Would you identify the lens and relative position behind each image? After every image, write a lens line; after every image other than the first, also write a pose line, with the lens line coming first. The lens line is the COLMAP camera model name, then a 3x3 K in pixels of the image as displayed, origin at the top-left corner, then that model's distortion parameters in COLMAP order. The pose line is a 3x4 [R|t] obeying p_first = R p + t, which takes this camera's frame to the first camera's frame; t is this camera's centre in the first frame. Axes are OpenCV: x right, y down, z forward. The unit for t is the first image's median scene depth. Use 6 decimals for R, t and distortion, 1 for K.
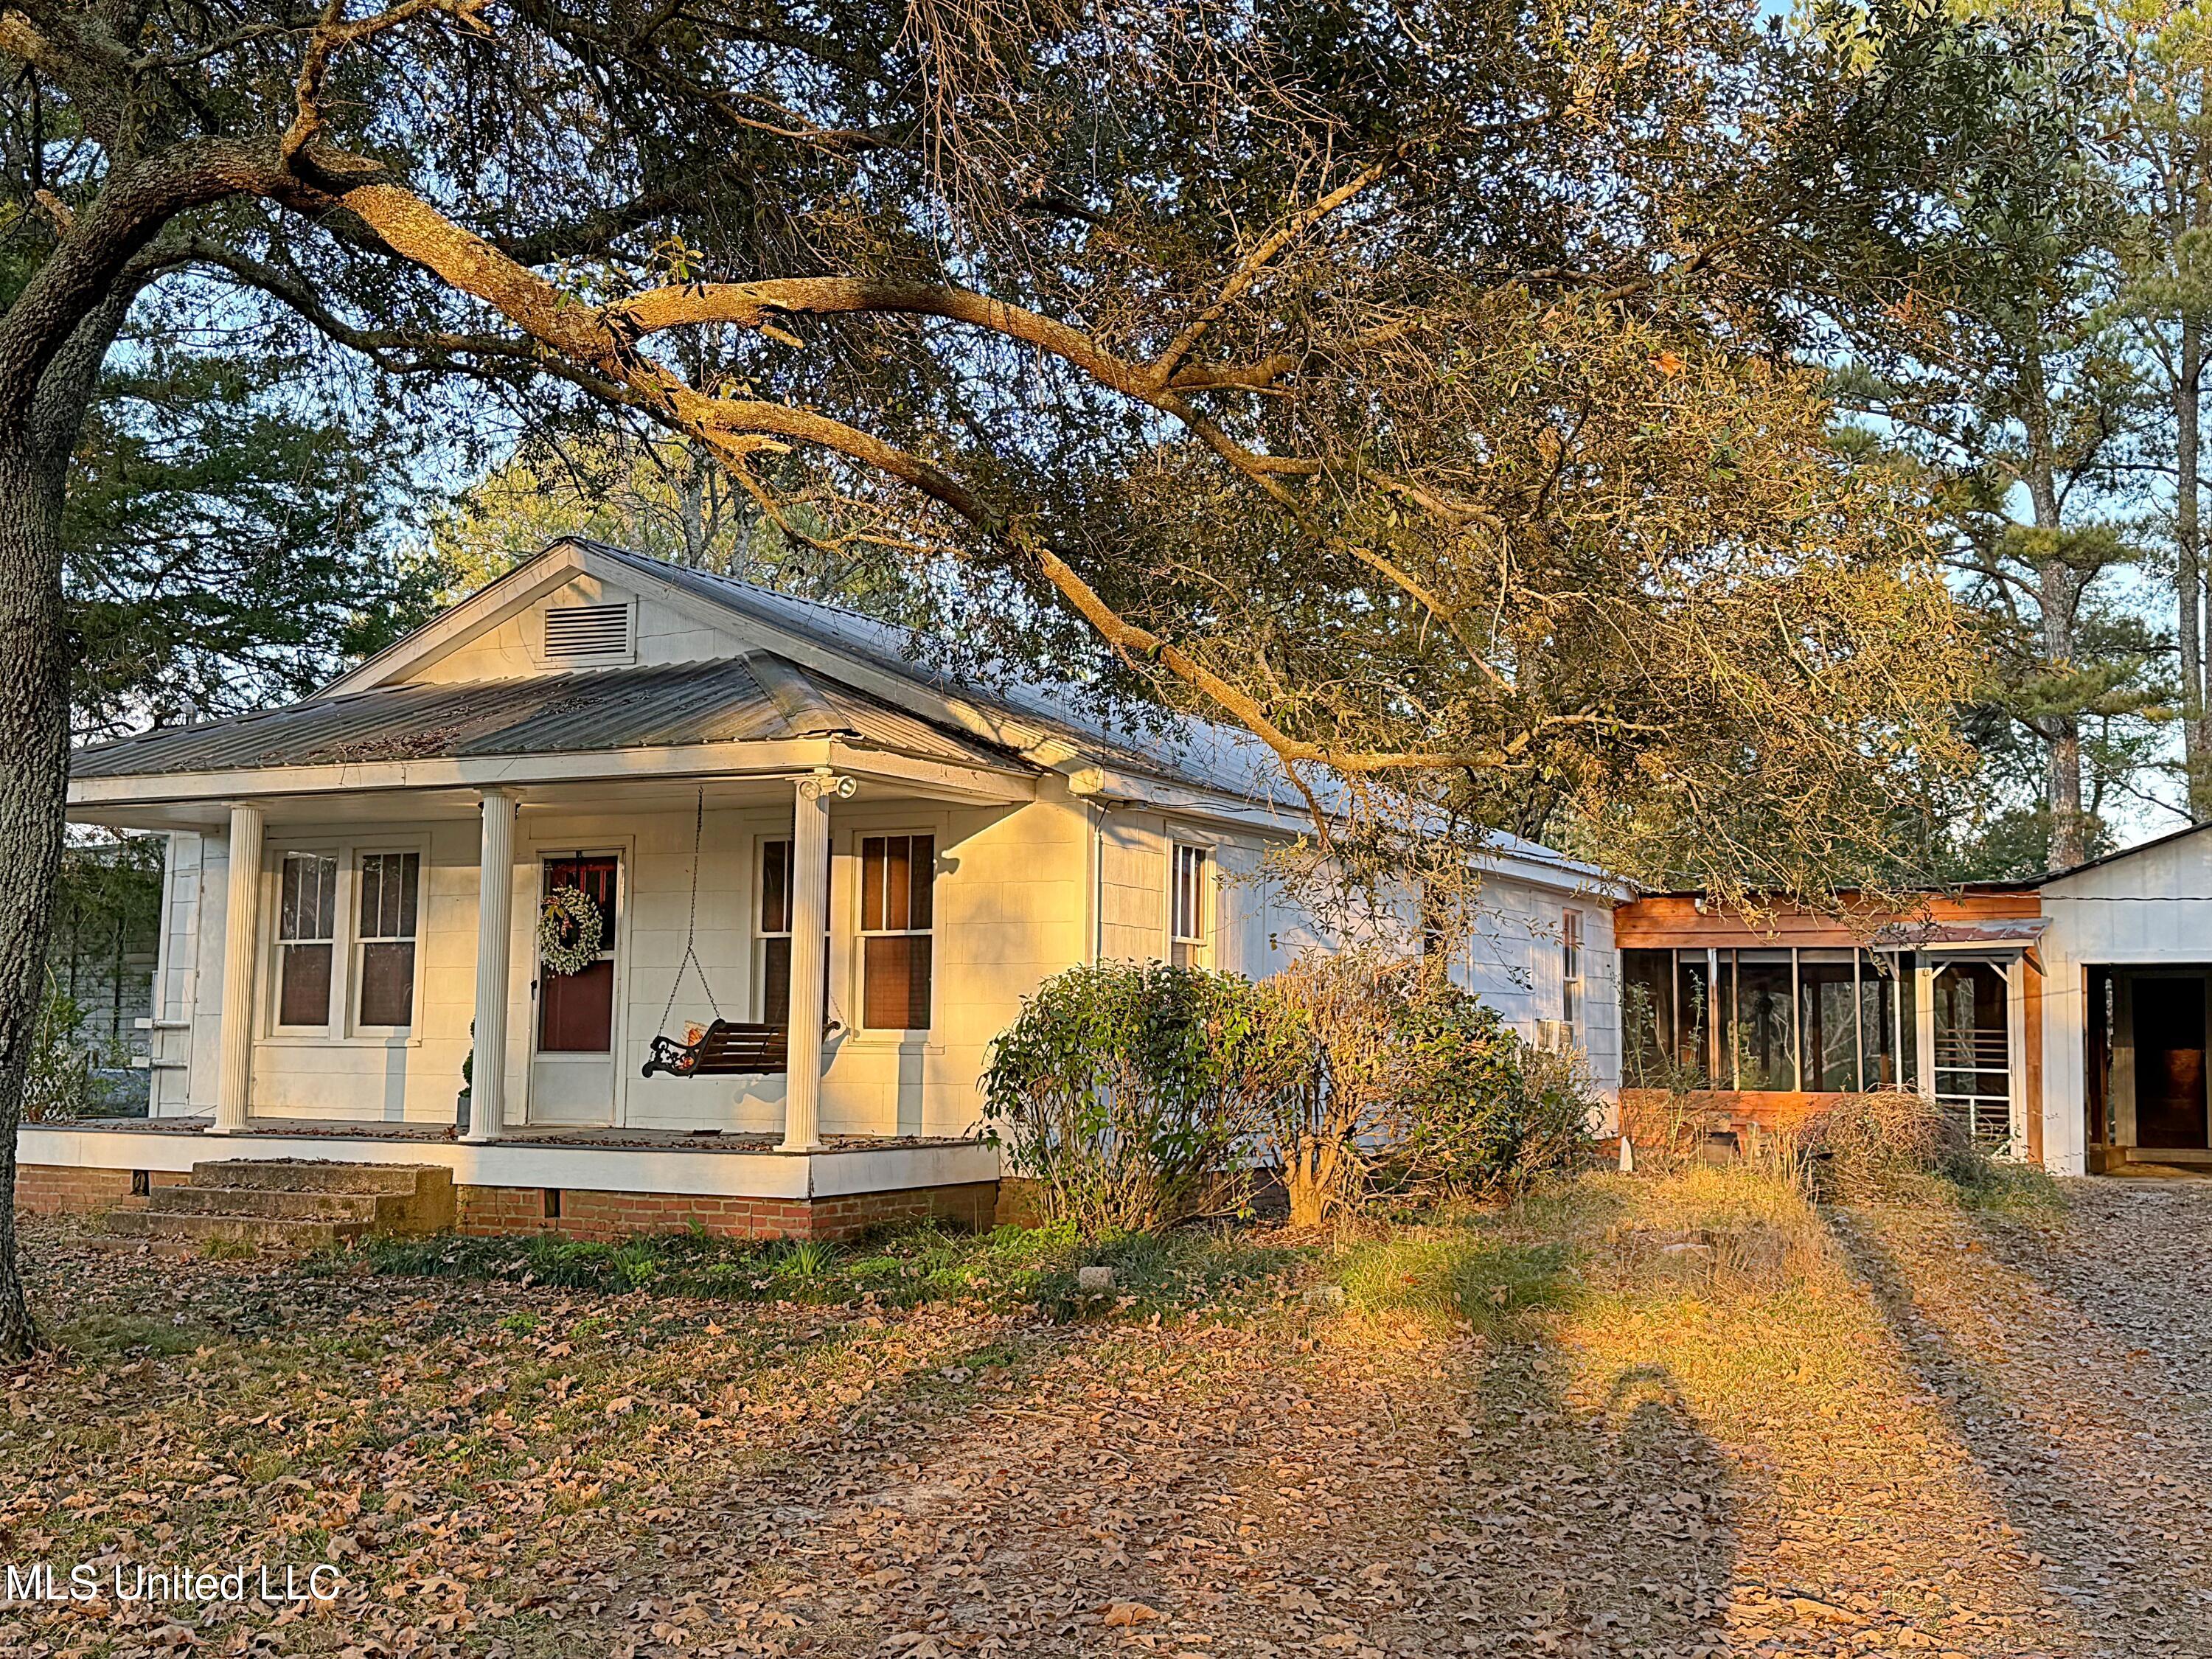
lens RADIAL K [[2362.6, 0, 1124.9], [0, 2362.6, 831.8], [0, 0, 1]] dist [0.044745, 0.000000]
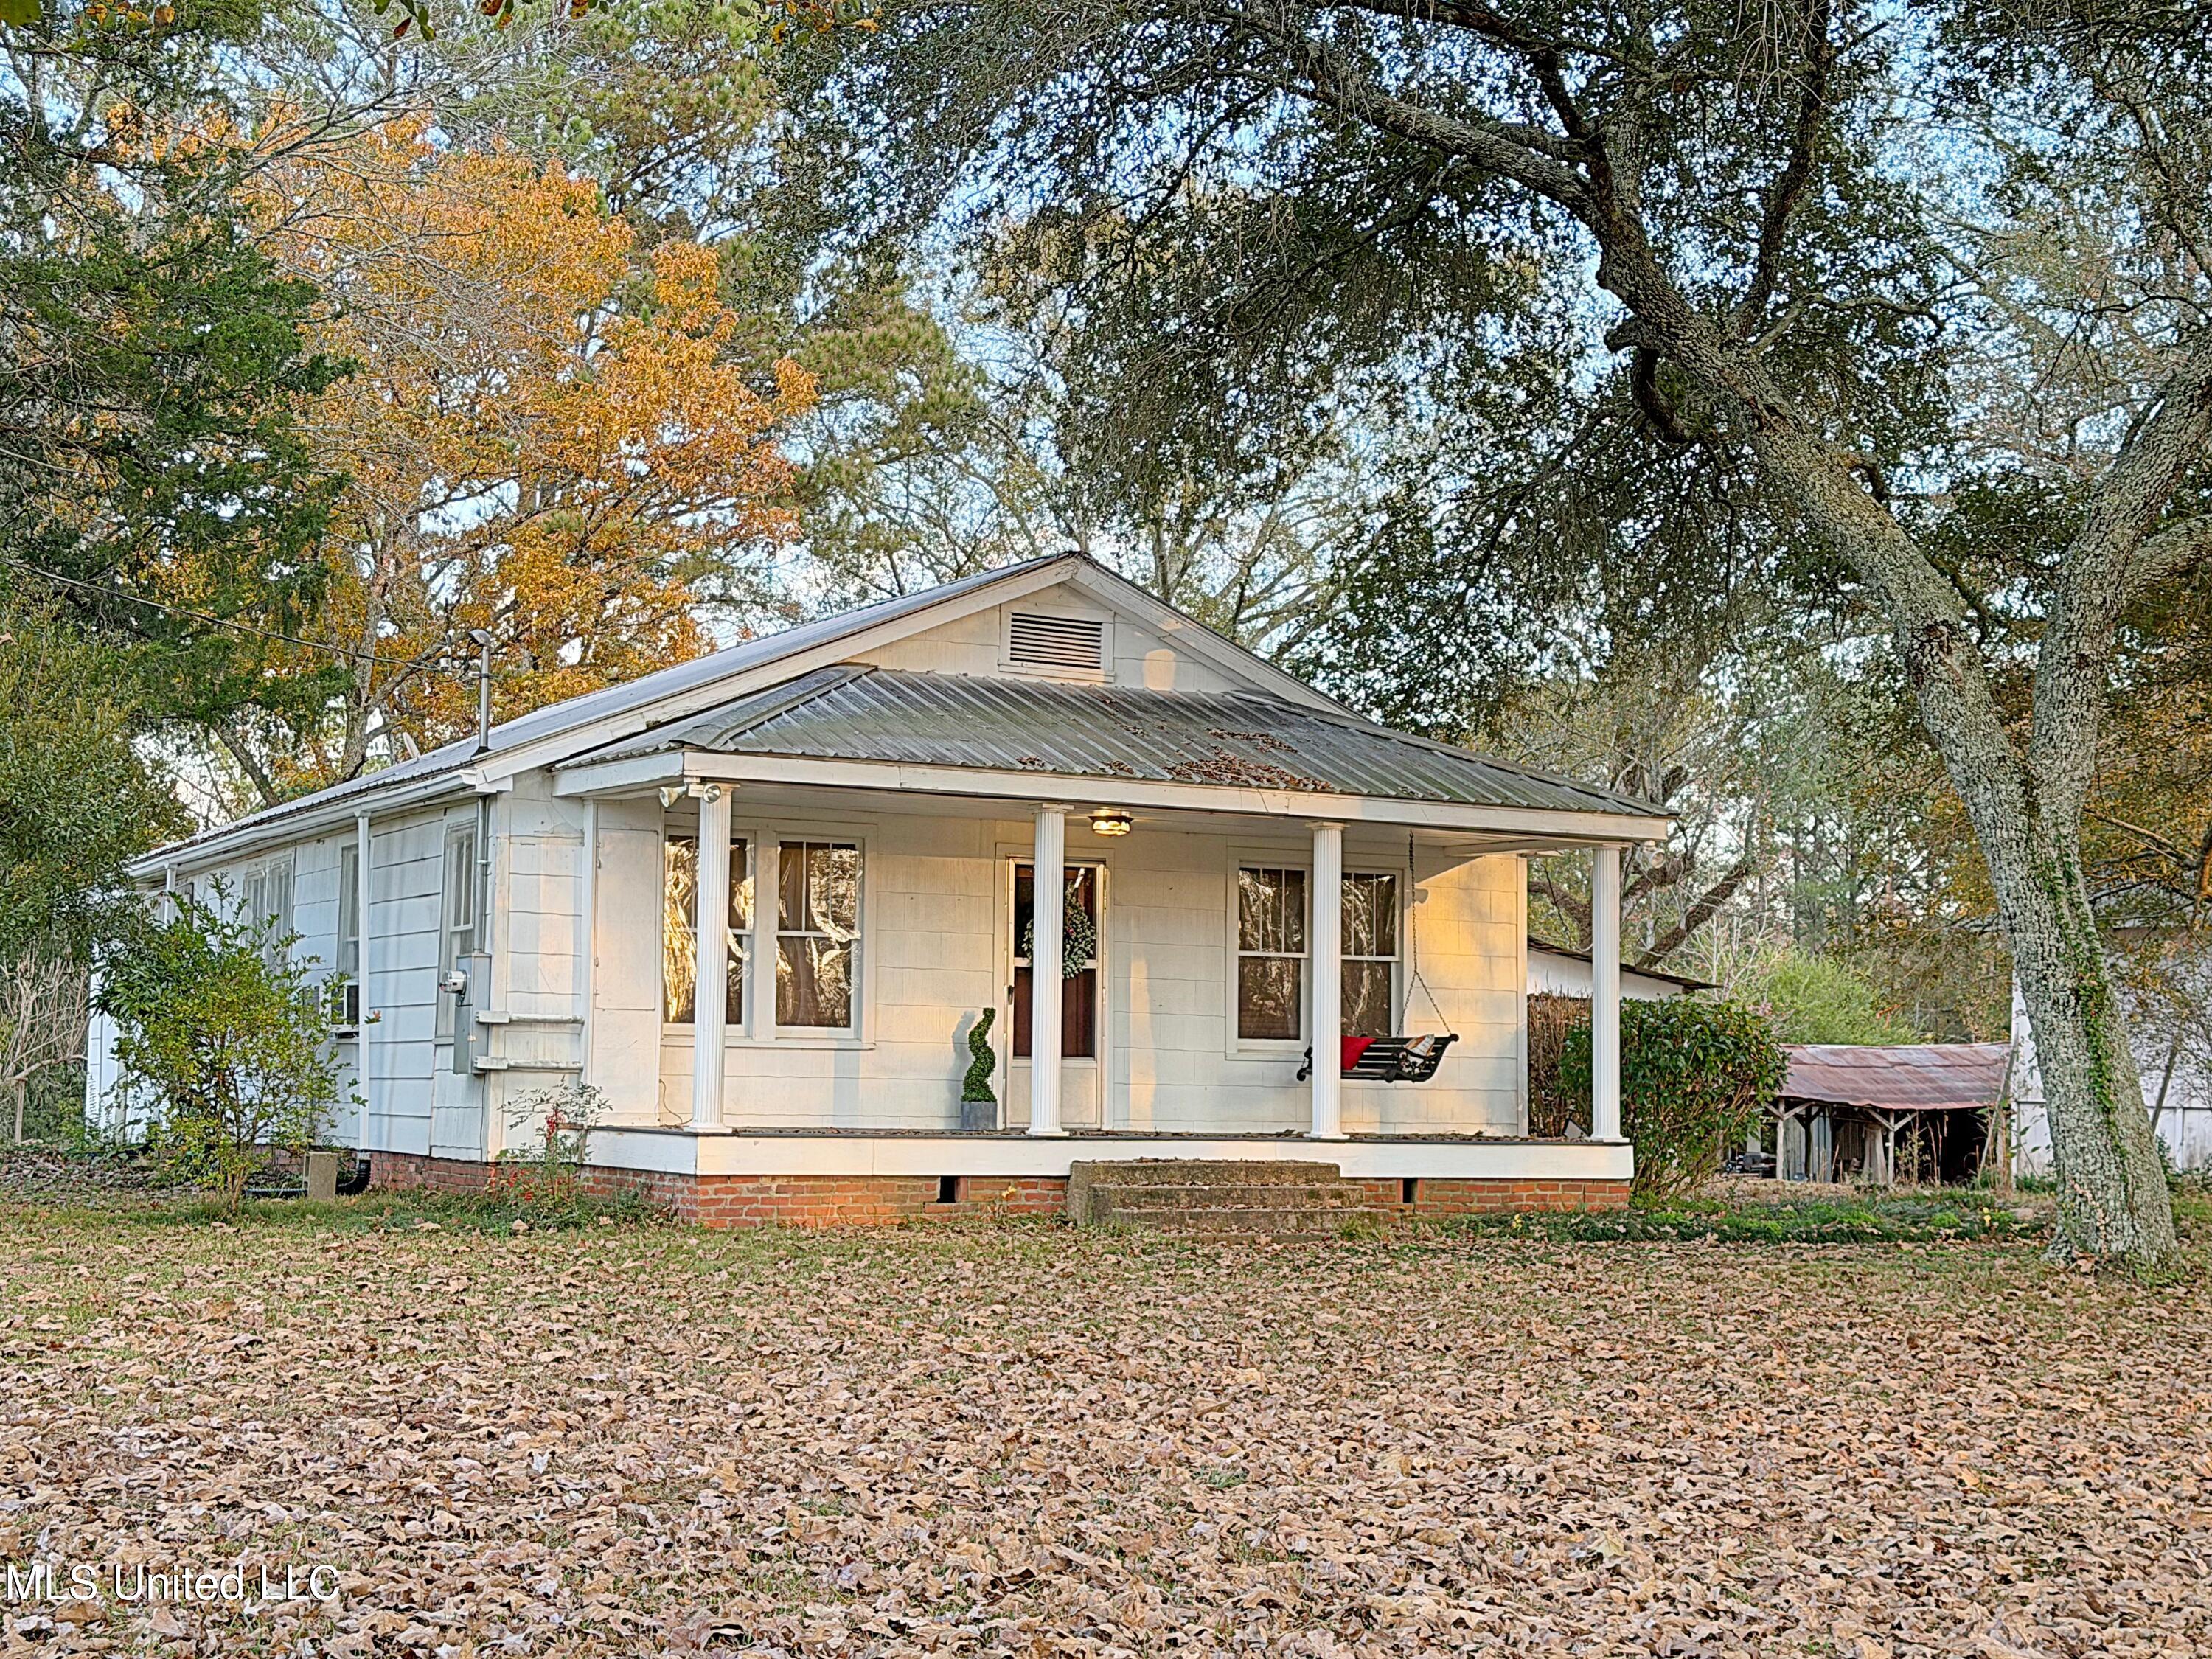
lens RADIAL K [[3283.4, 0, 1108.7], [0, 3283.4, 833.0], [0, 0, 1]] dist [0.138597, 0.000000]
pose [[0.563047, 0.065206, 0.823849, -1.388393], [-0.086125, 0.996084, -0.019977, 0.022987], [-0.821925, -0.059706, 0.566458, 0.185139]]
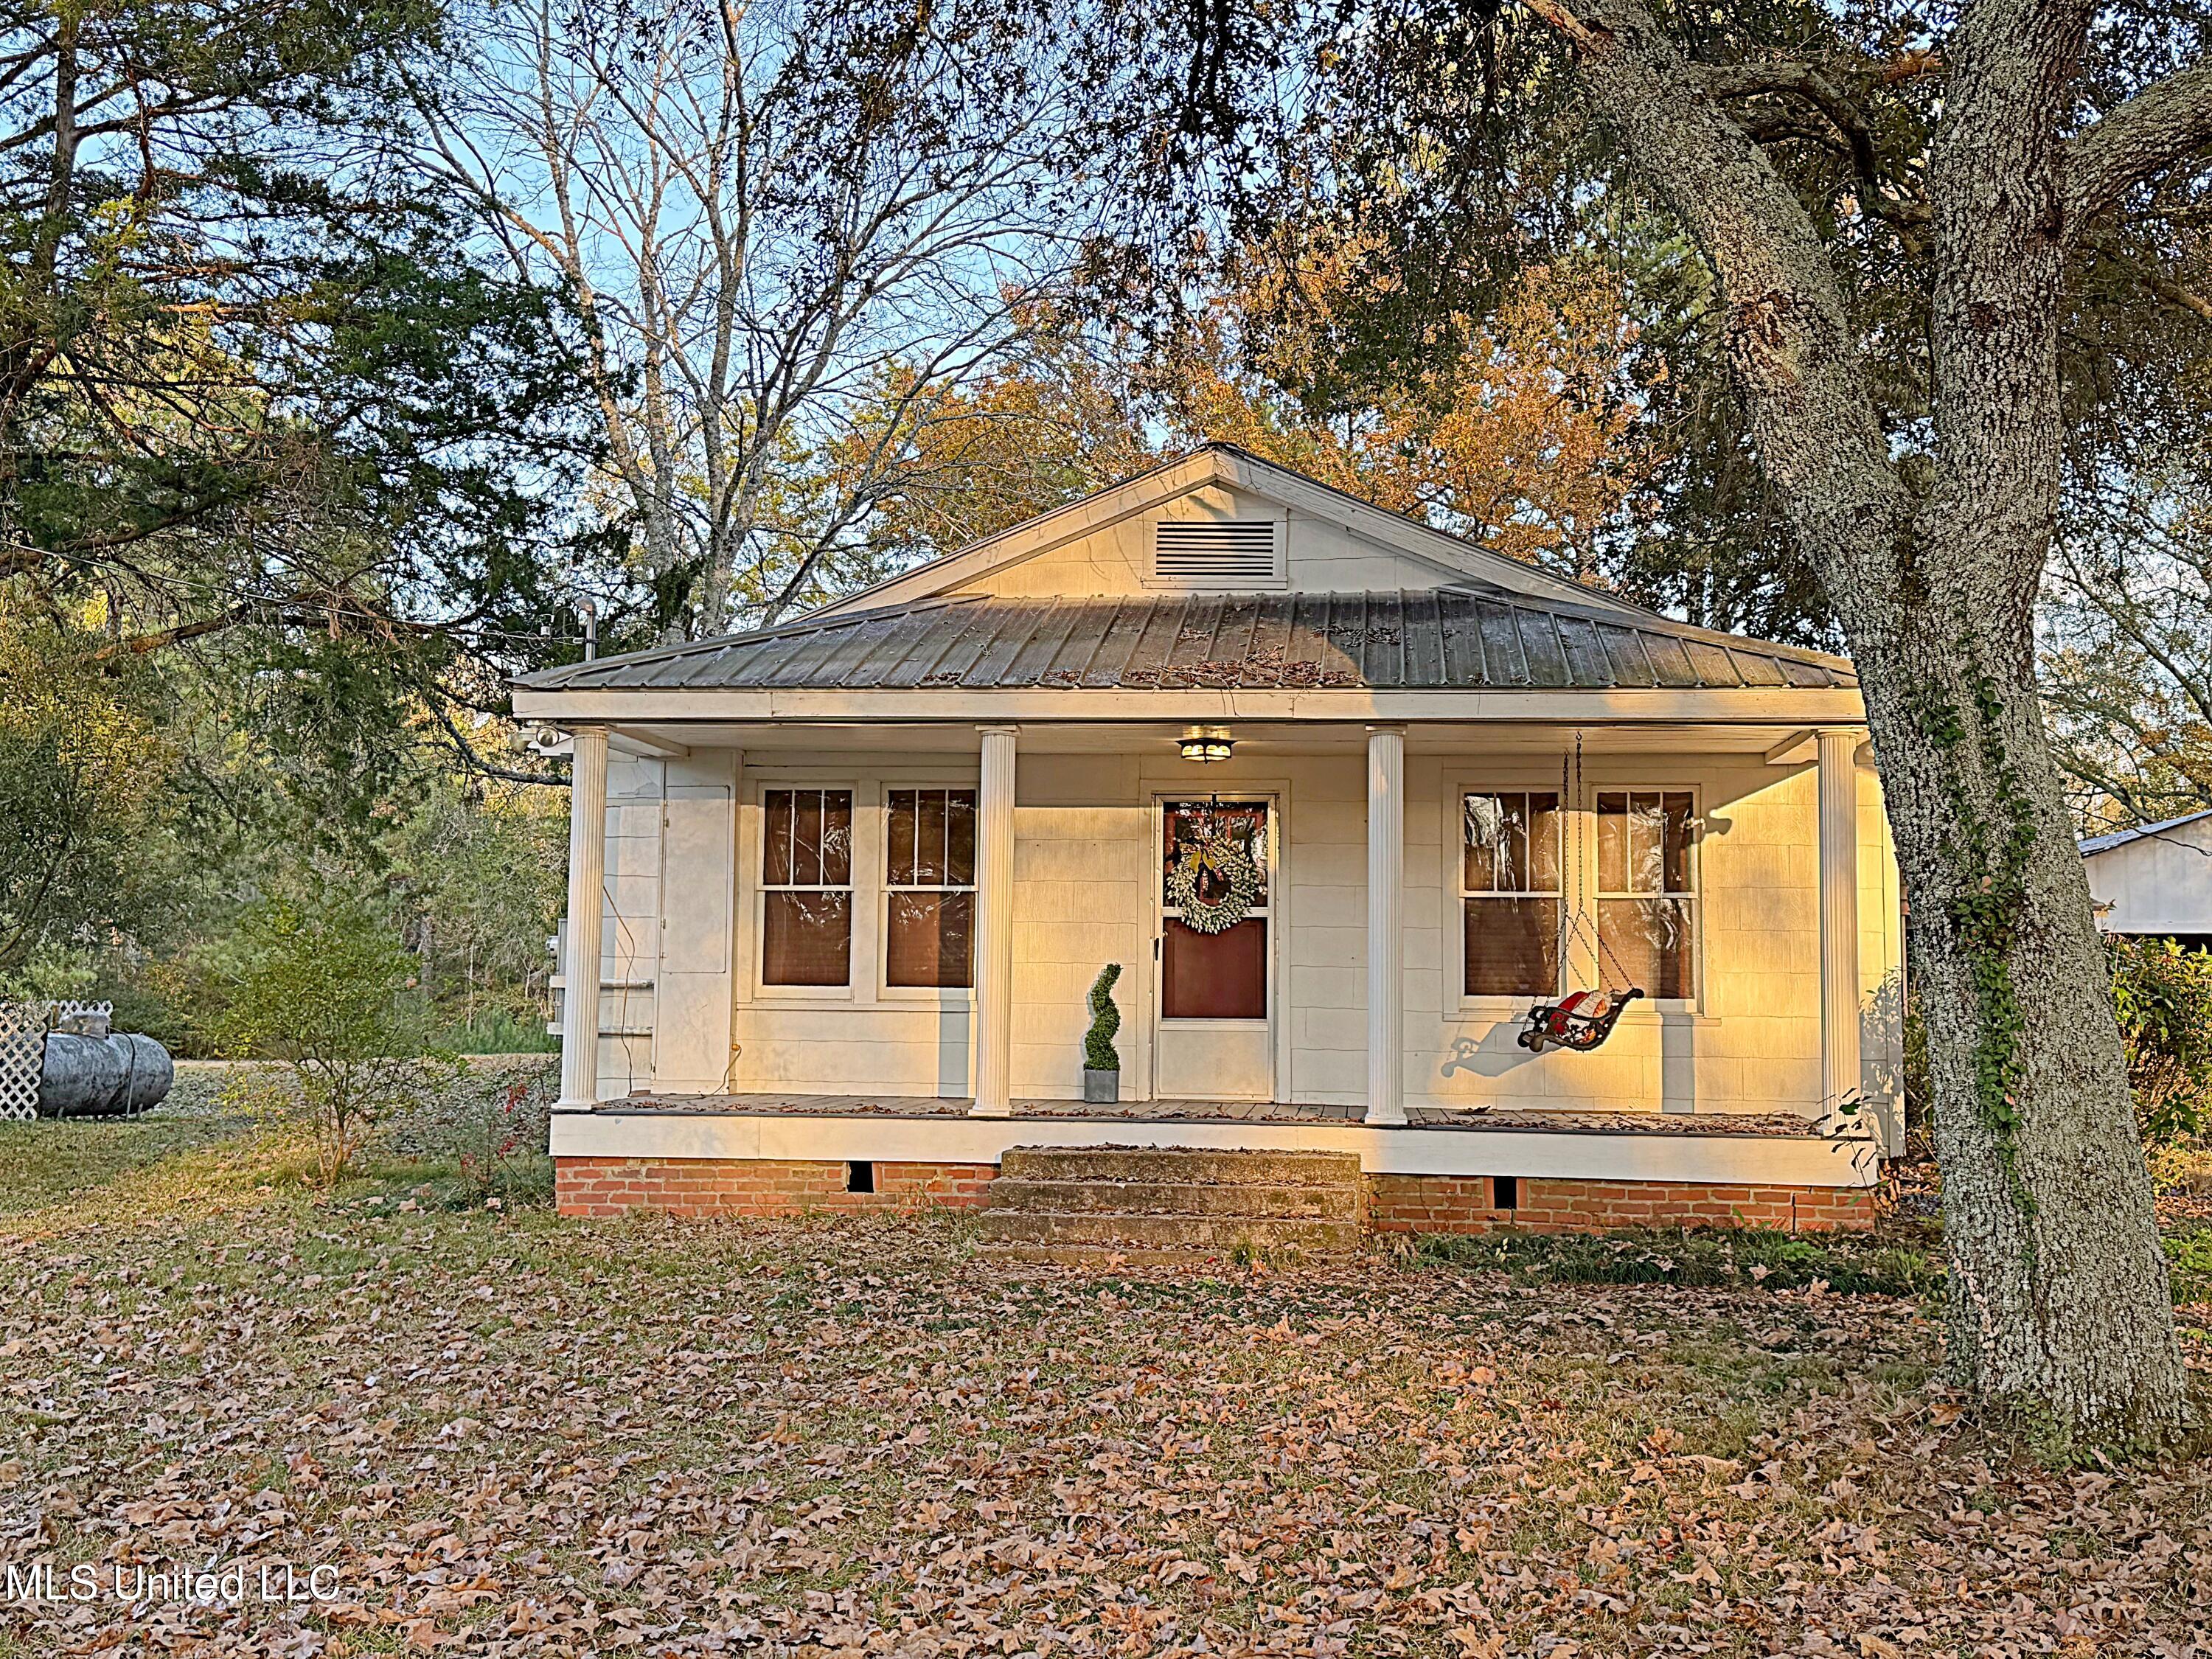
lens RADIAL K [[2318.4, 0, 1089.7], [0, 2318.4, 823.4], [0, 0, 1]] dist [0.070680, 0.000000]
pose [[0.936636, 0.029830, 0.349031, -0.584965], [-0.035973, 0.999291, 0.011133, 0.010907], [-0.348452, -0.022983, 0.937045, 0.196270]]
